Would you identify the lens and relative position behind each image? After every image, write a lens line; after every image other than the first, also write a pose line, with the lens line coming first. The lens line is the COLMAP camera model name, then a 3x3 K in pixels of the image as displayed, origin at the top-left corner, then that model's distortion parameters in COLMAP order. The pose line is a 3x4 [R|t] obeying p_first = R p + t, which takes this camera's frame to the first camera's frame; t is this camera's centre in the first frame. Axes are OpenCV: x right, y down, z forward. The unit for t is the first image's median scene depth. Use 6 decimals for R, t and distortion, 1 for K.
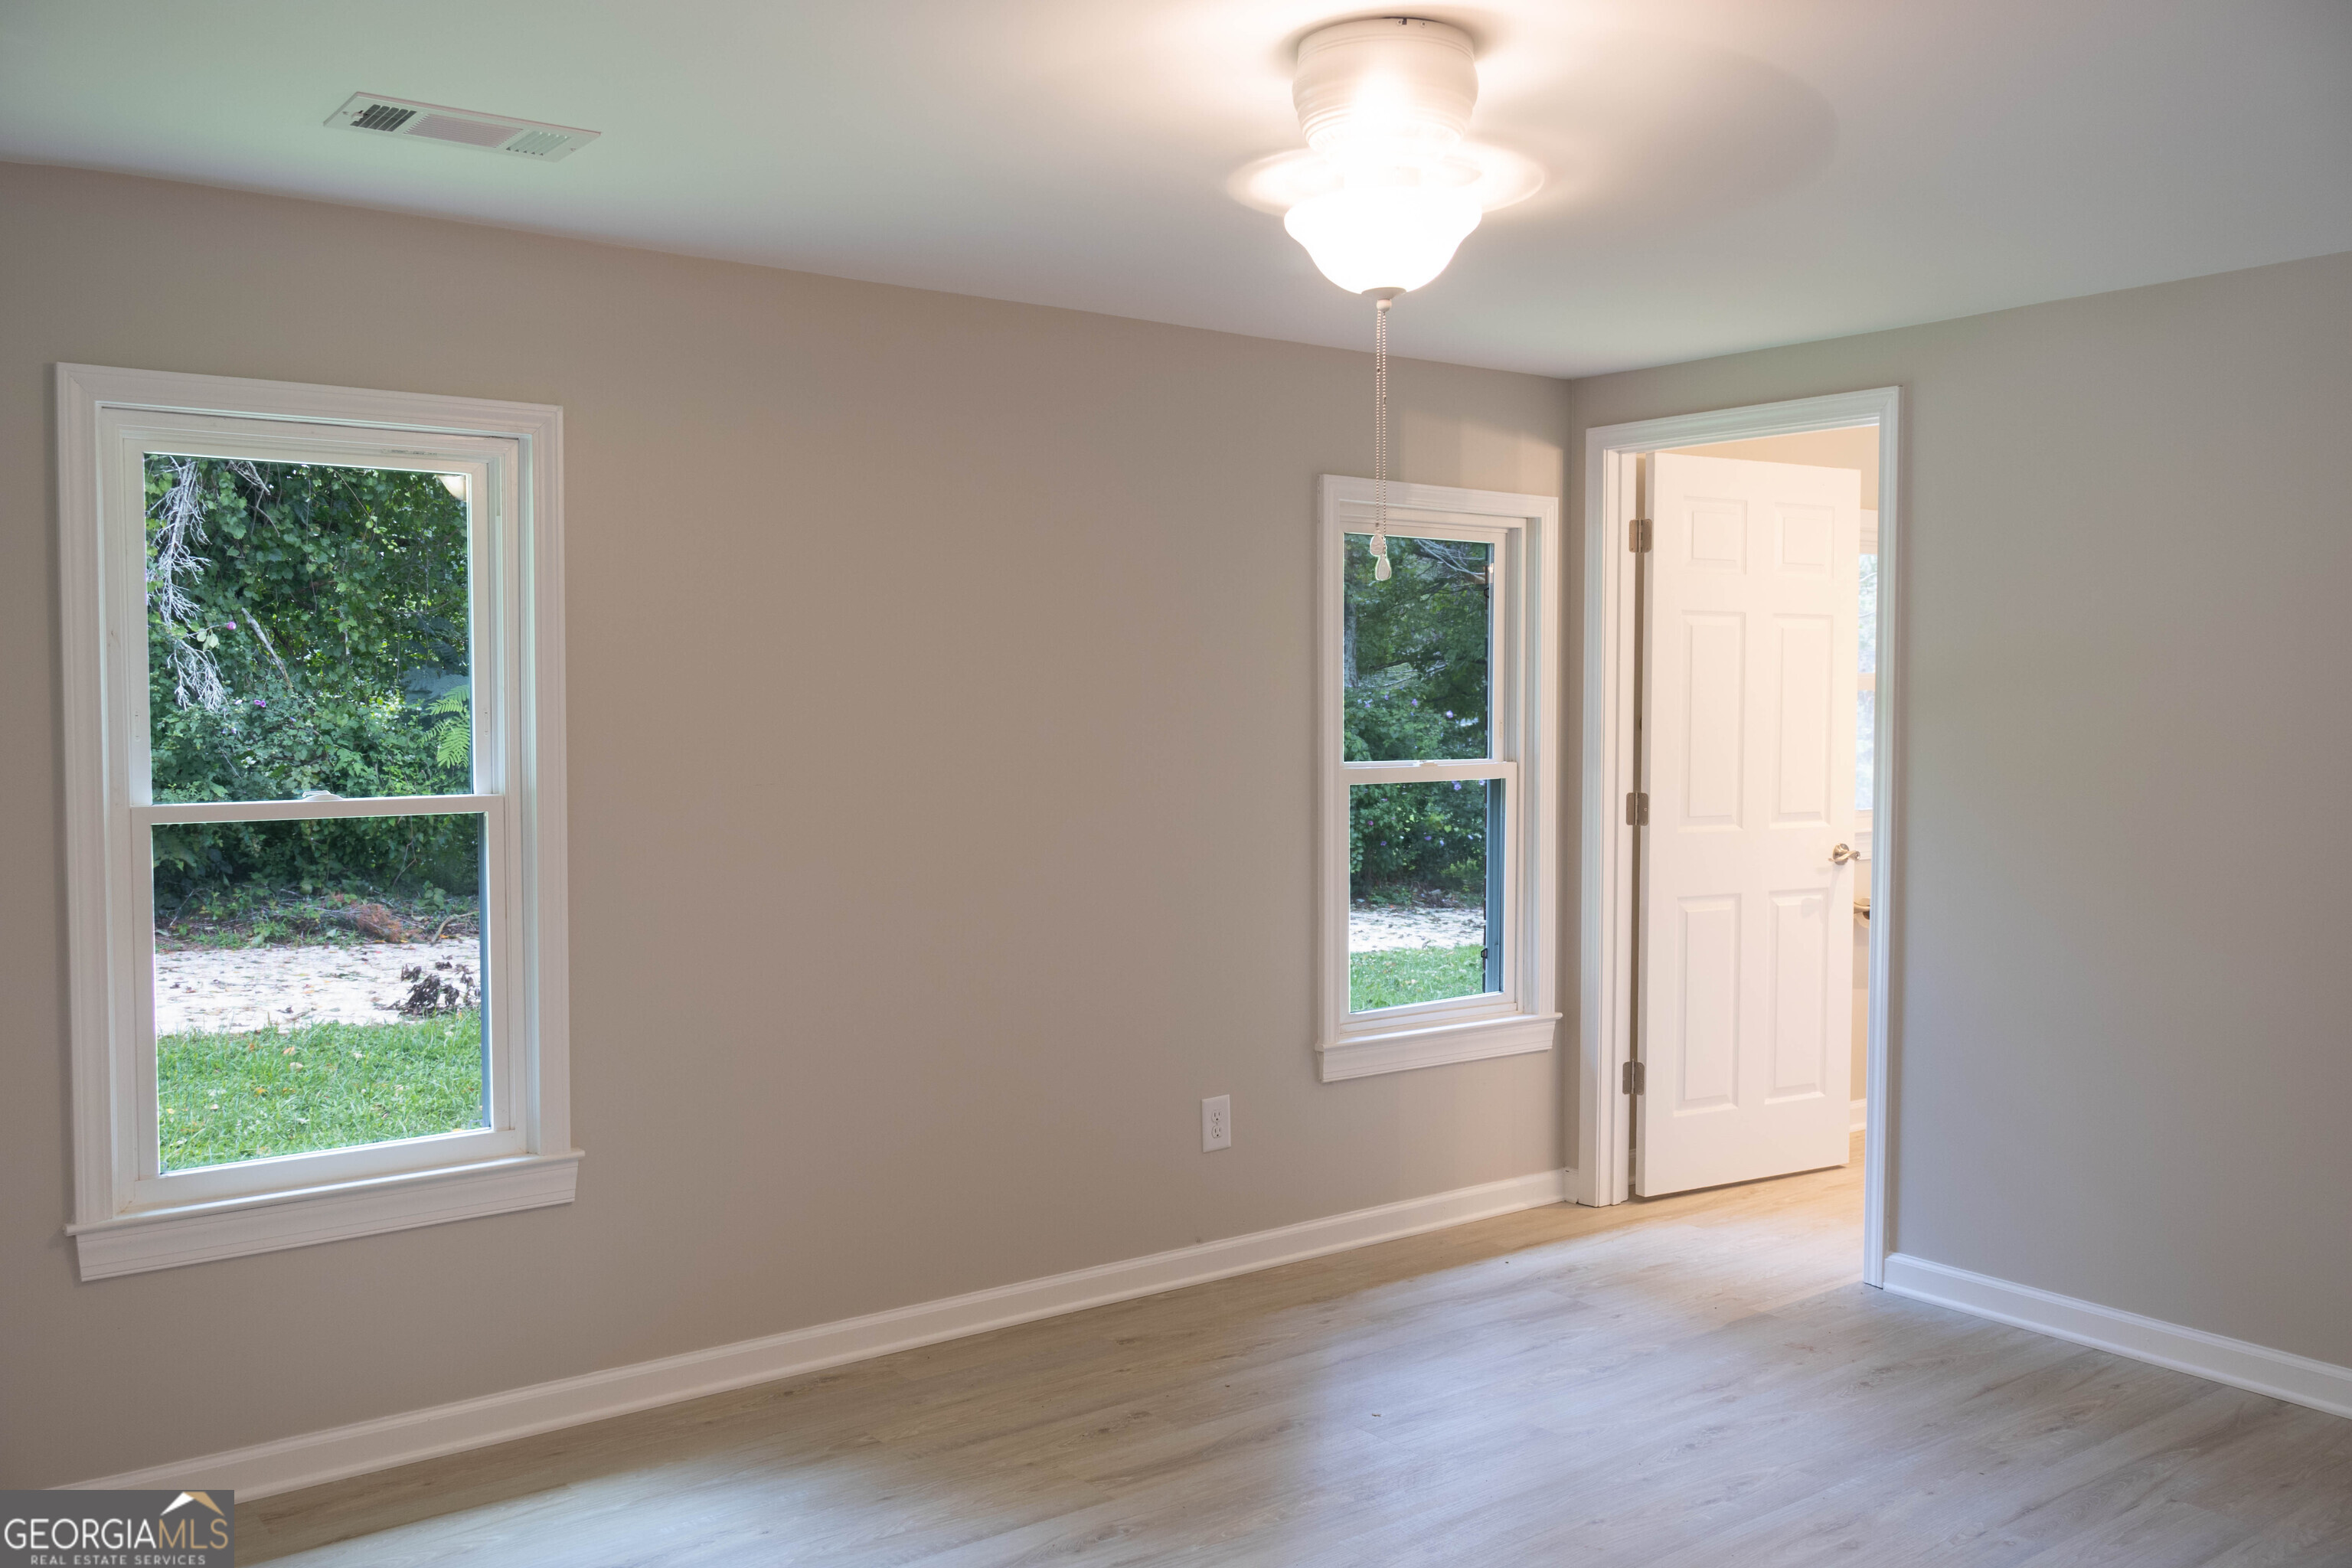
lens RADIAL K [[1966.9, 0, 1177.1], [0, 1966.9, 785.9], [0, 0, 1]] dist [0.011867, -0.025917]
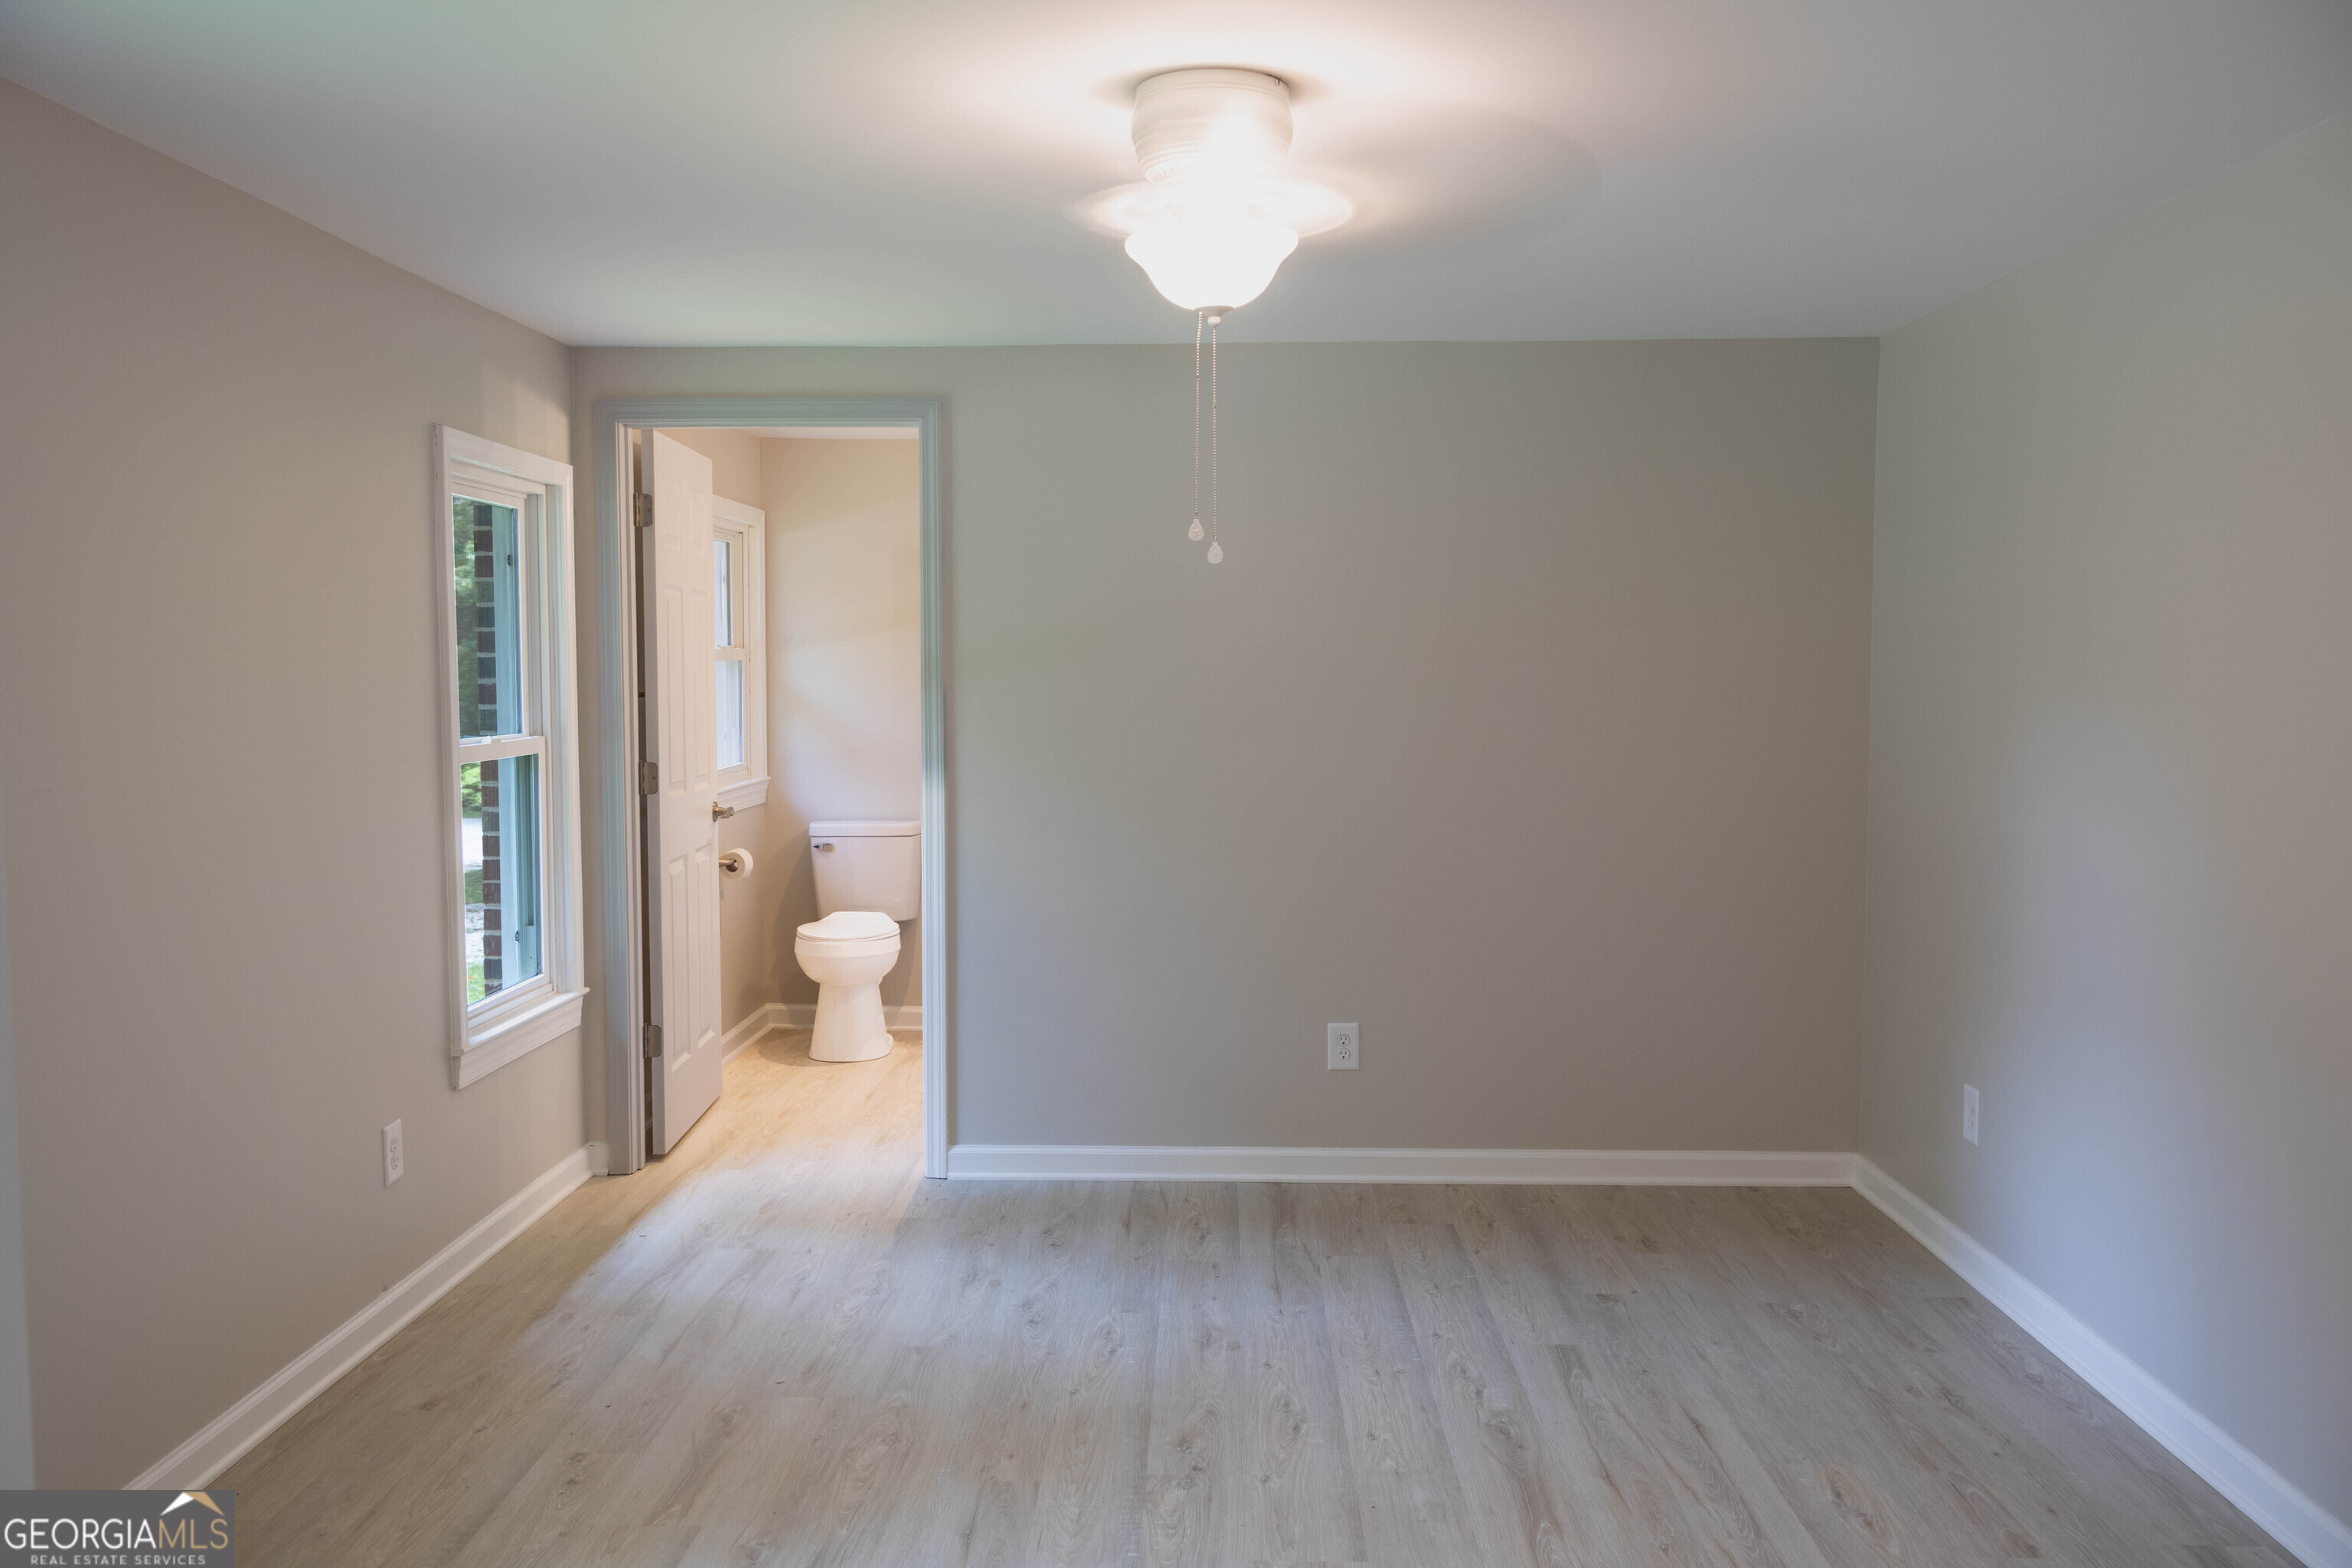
lens RADIAL K [[1966.9, 0, 1188.5], [0, 1966.9, 788.1], [0, 0, 1]] dist [0.011867, -0.025917]
pose [[0.599878, -0.048053, 0.798647, -0.512081], [0.030875, 0.998842, 0.036908, -0.015446], [-0.799496, 0.002518, 0.600667, 0.199908]]
